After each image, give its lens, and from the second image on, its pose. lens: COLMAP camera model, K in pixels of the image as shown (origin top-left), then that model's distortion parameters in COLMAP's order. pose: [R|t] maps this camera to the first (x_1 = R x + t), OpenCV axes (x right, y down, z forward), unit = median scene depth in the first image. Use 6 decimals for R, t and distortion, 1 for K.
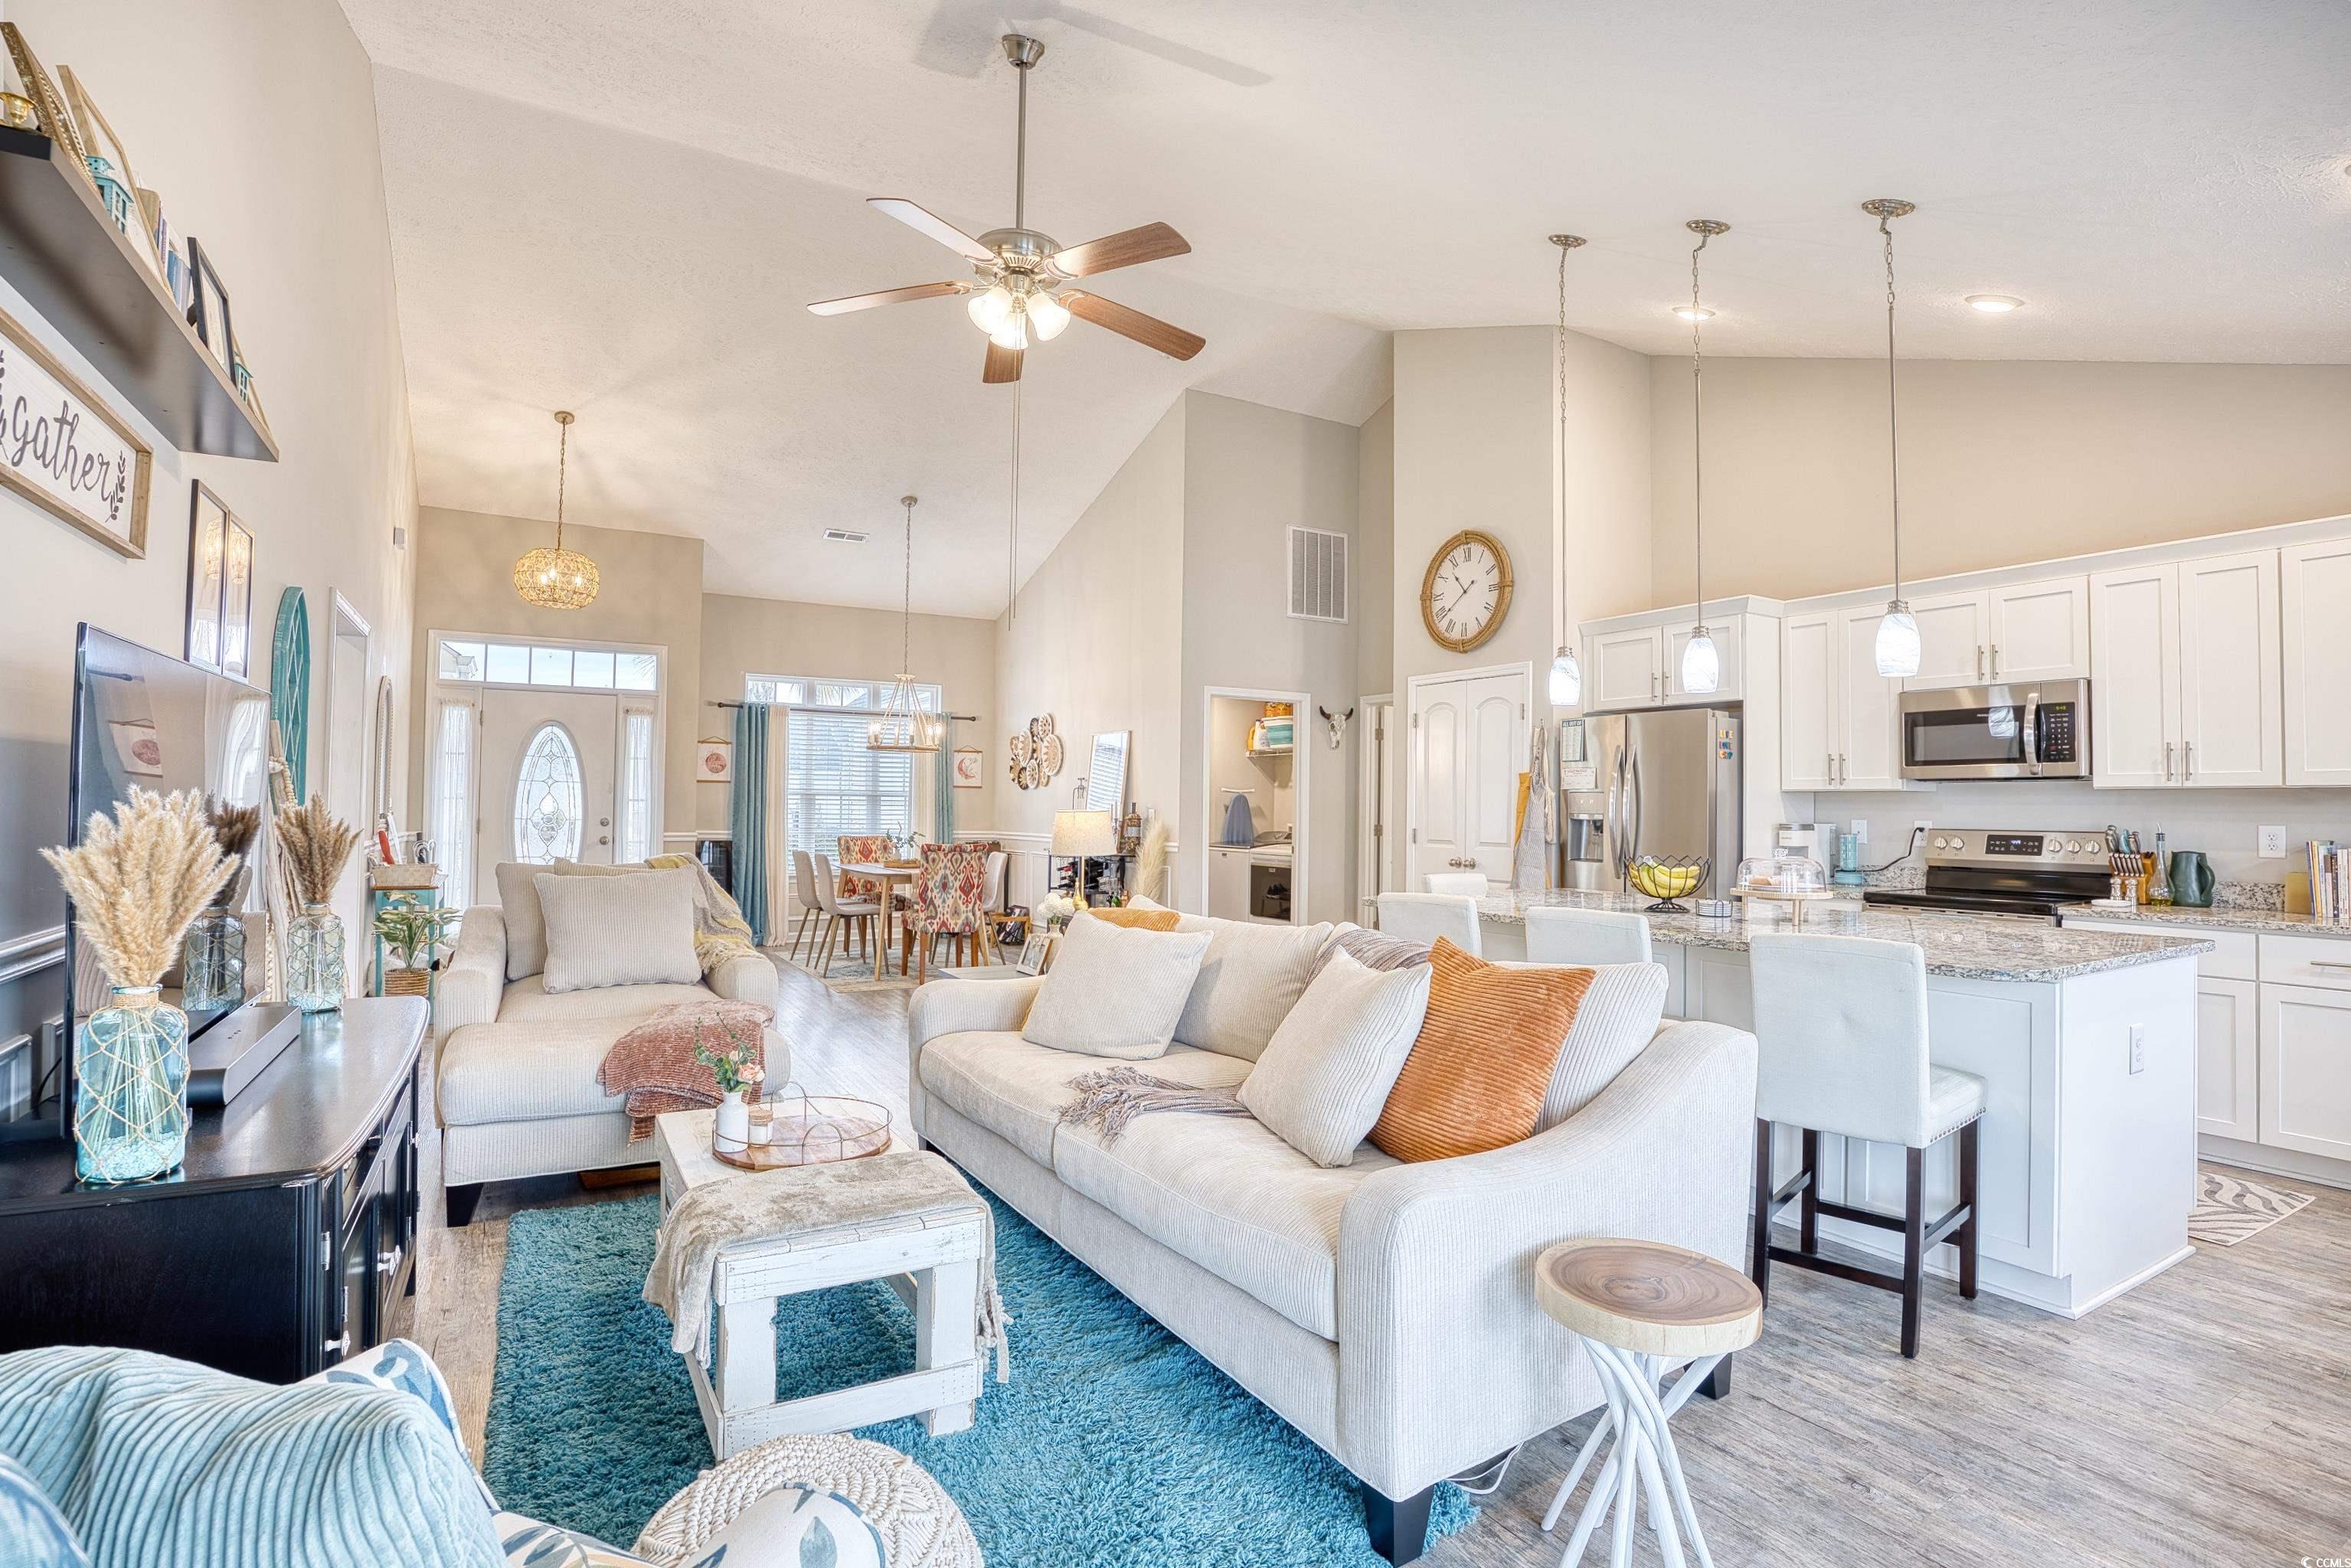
lens RADIAL K [[1104.6, 0, 1186.5], [0, 1104.6, 779.6], [0, 0, 1]] dist [-0.062073, 0.015421]
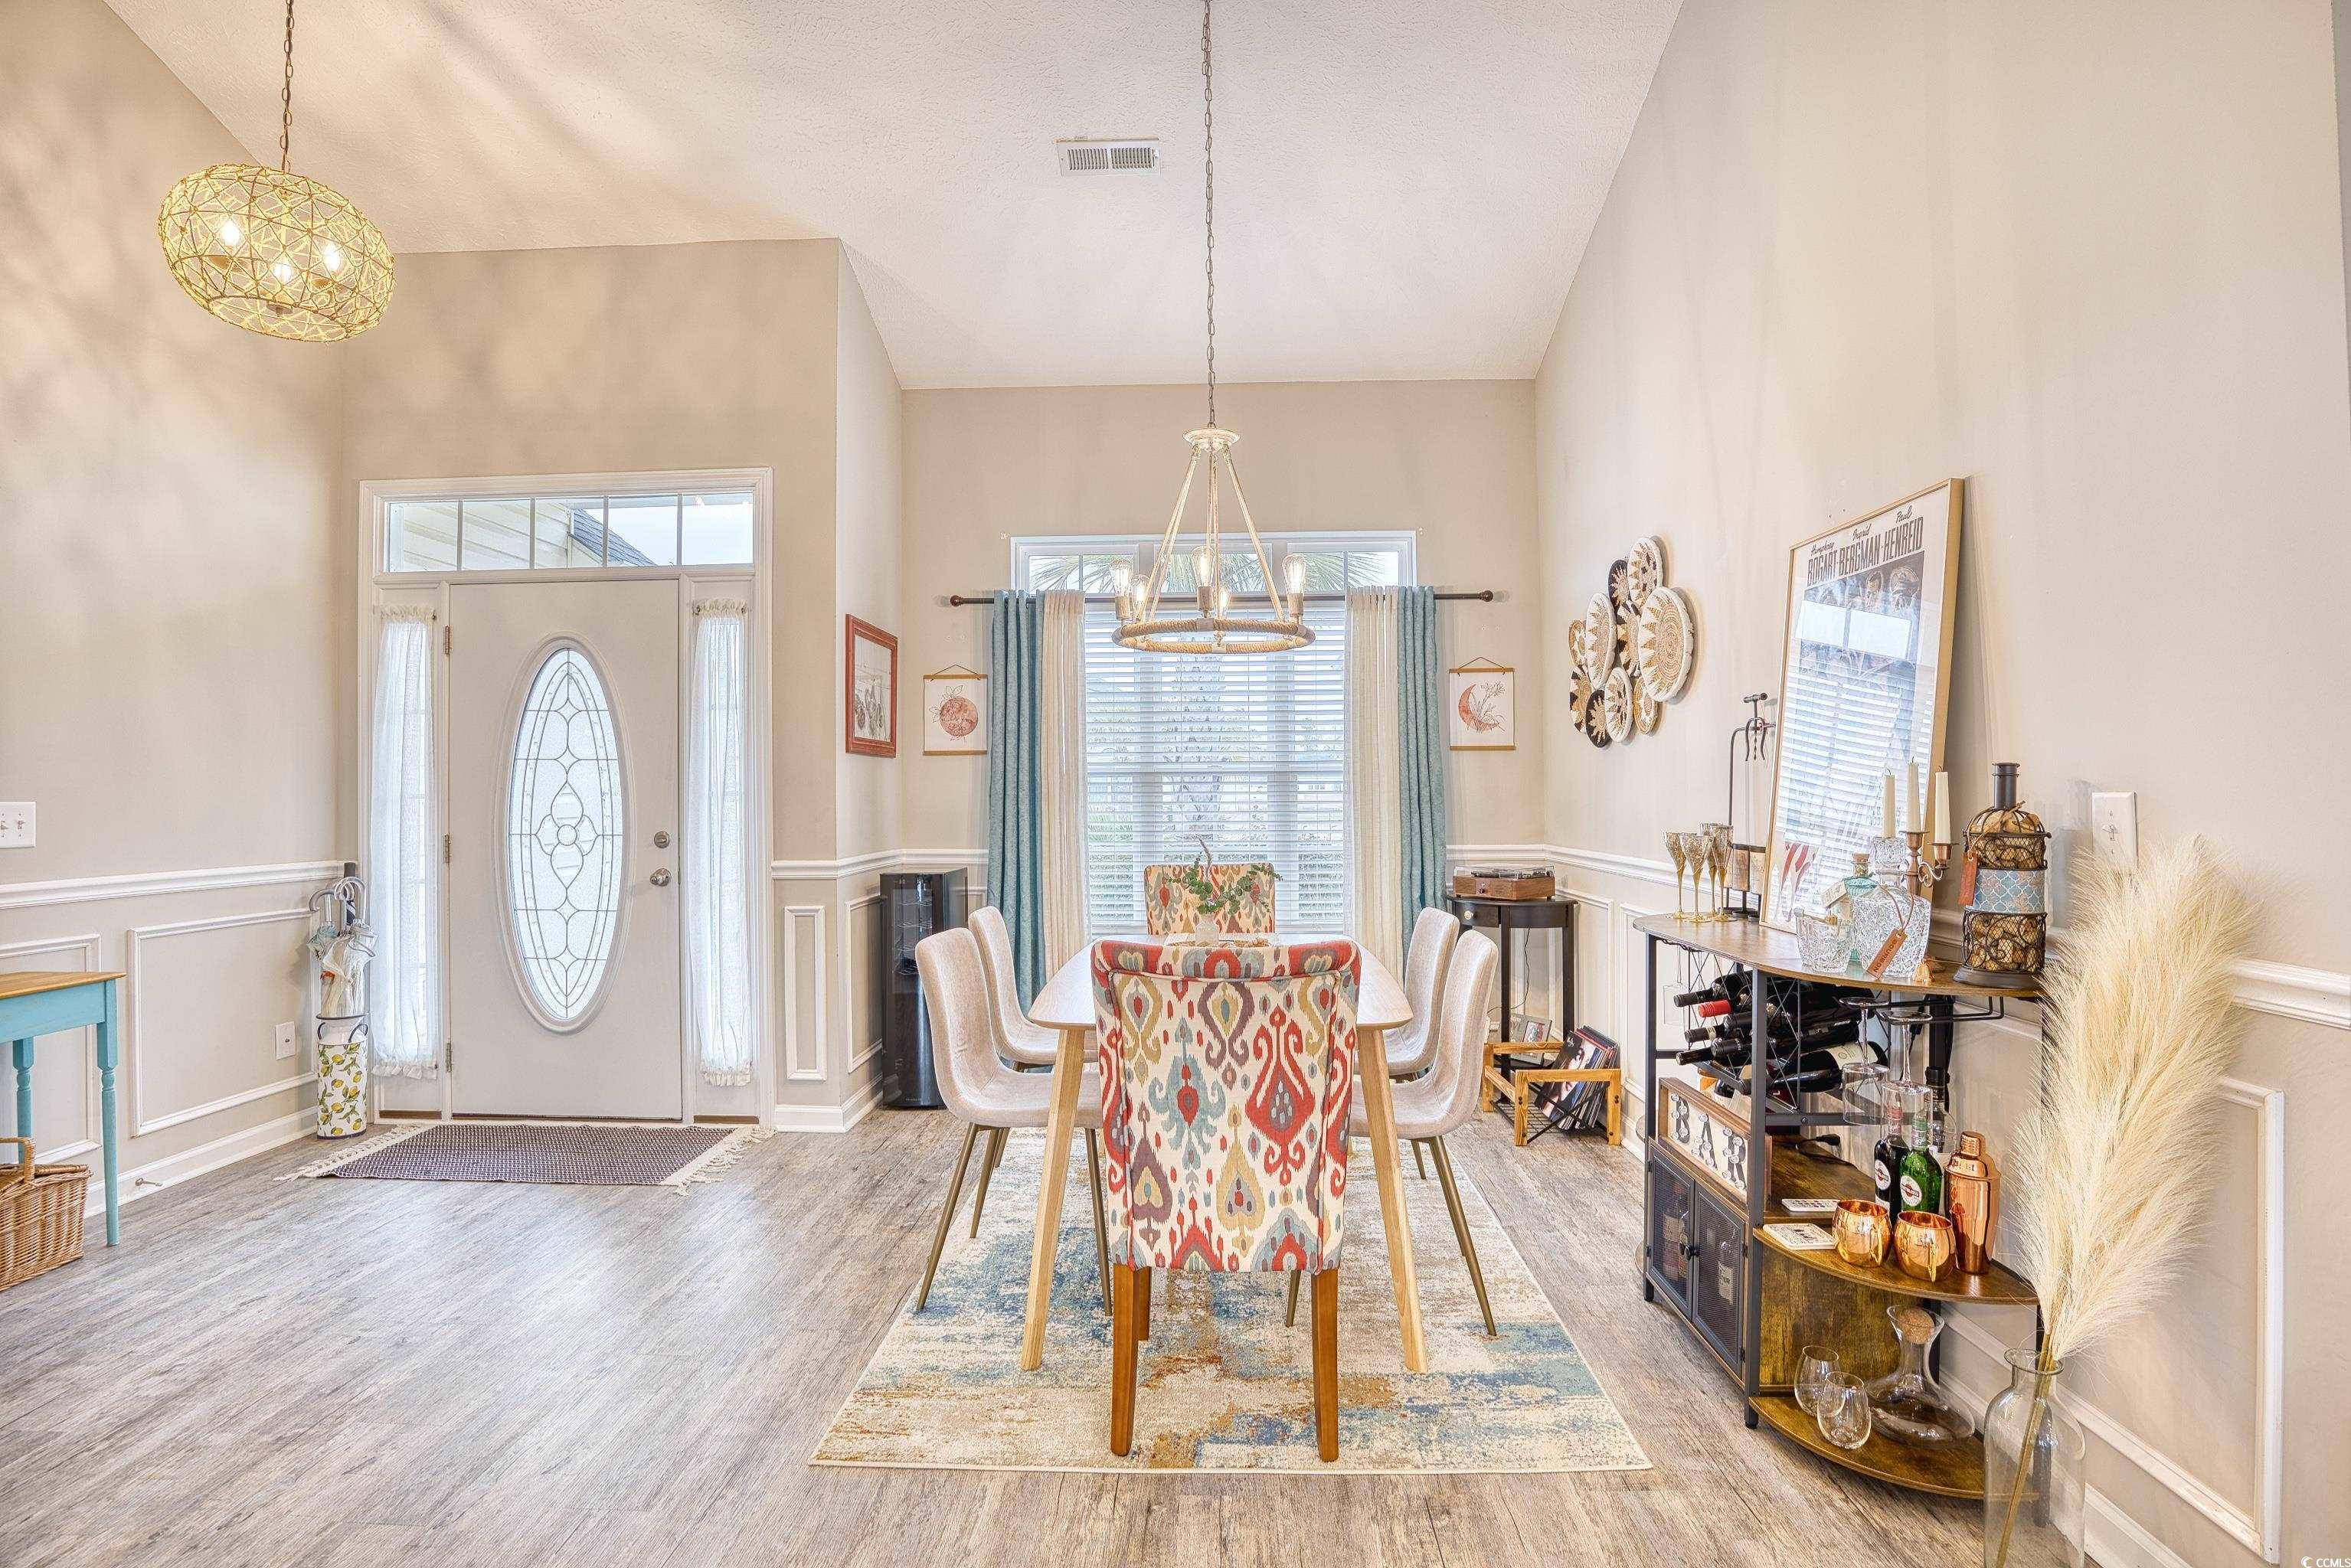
lens RADIAL K [[1104.6, 0, 1192.1], [0, 1104.6, 781.8], [0, 0, 1]] dist [-0.062073, 0.015421]
pose [[0.843384, -0.022507, -0.536840, -0.076416], [0.030587, 0.999513, 0.006148, 0.018398], [0.536440, -0.021606, 0.843662, 0.758097]]
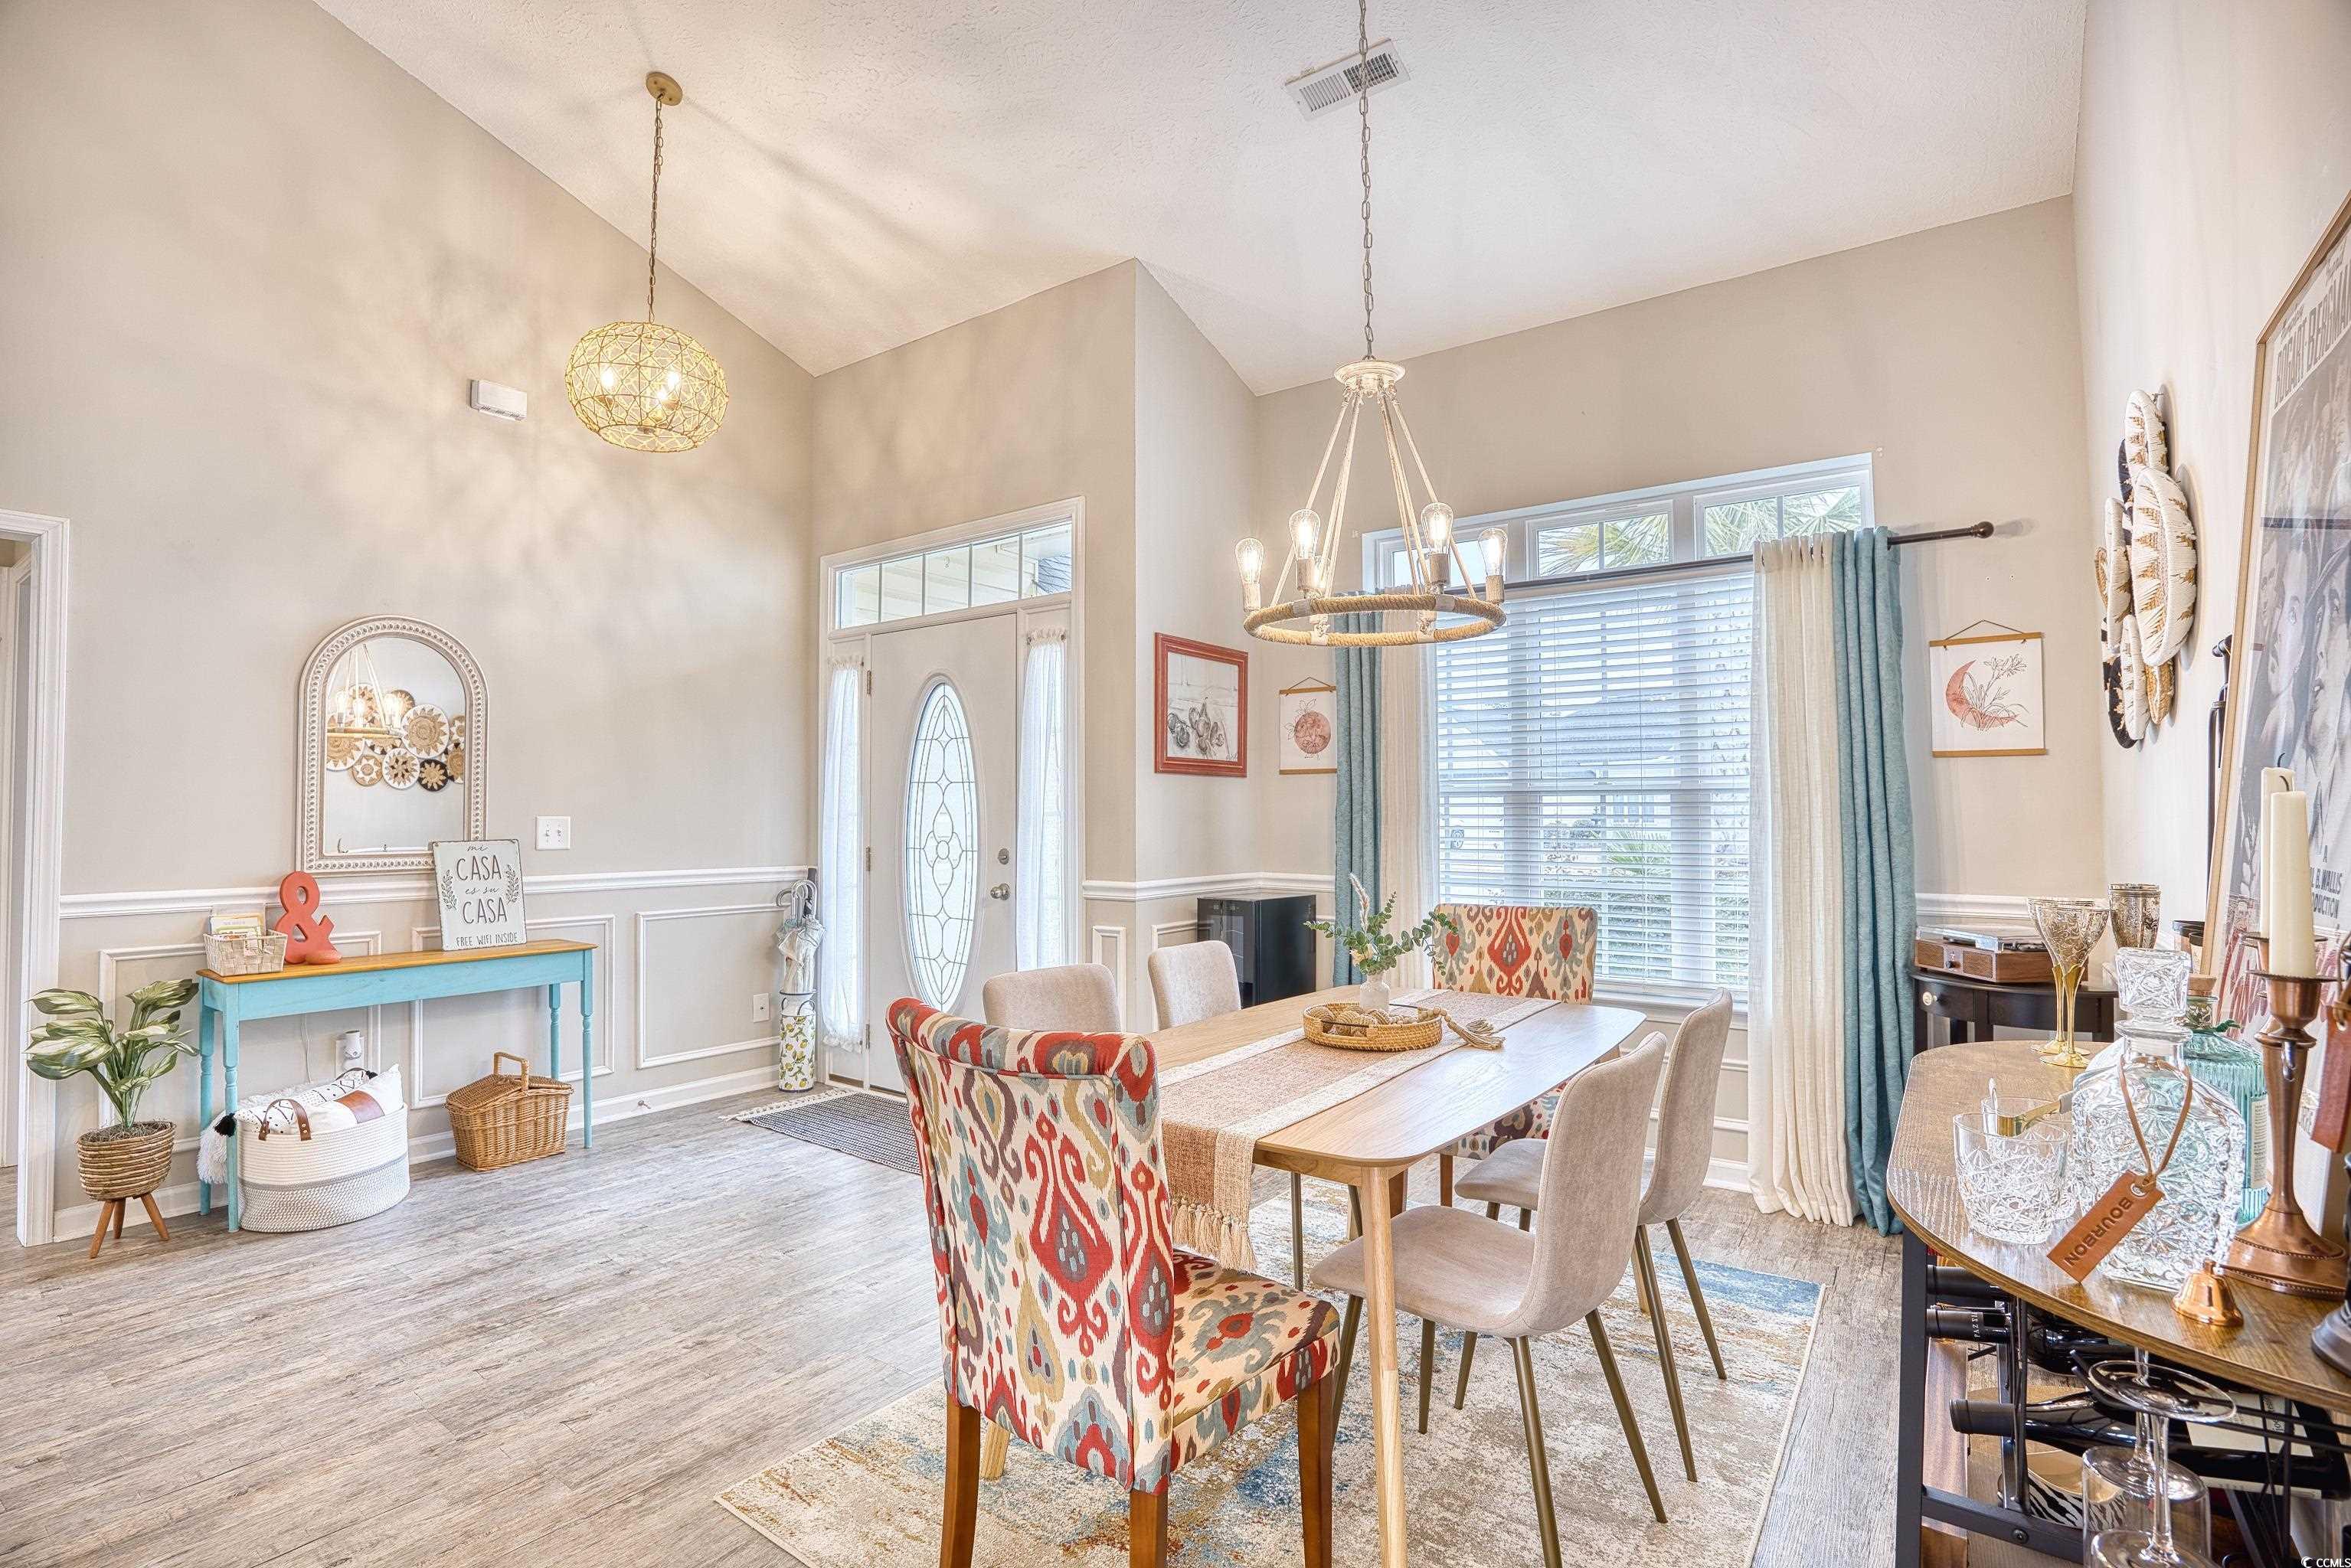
lens RADIAL K [[1104.6, 0, 1175.6], [0, 1104.6, 773.9], [0, 0, 1]] dist [-0.062073, 0.015421]
pose [[0.383550, -0.042819, -0.922527, -0.015291], [0.028473, 0.998998, -0.034530, 0.021402], [0.923081, -0.013023, 0.384385, 0.924815]]
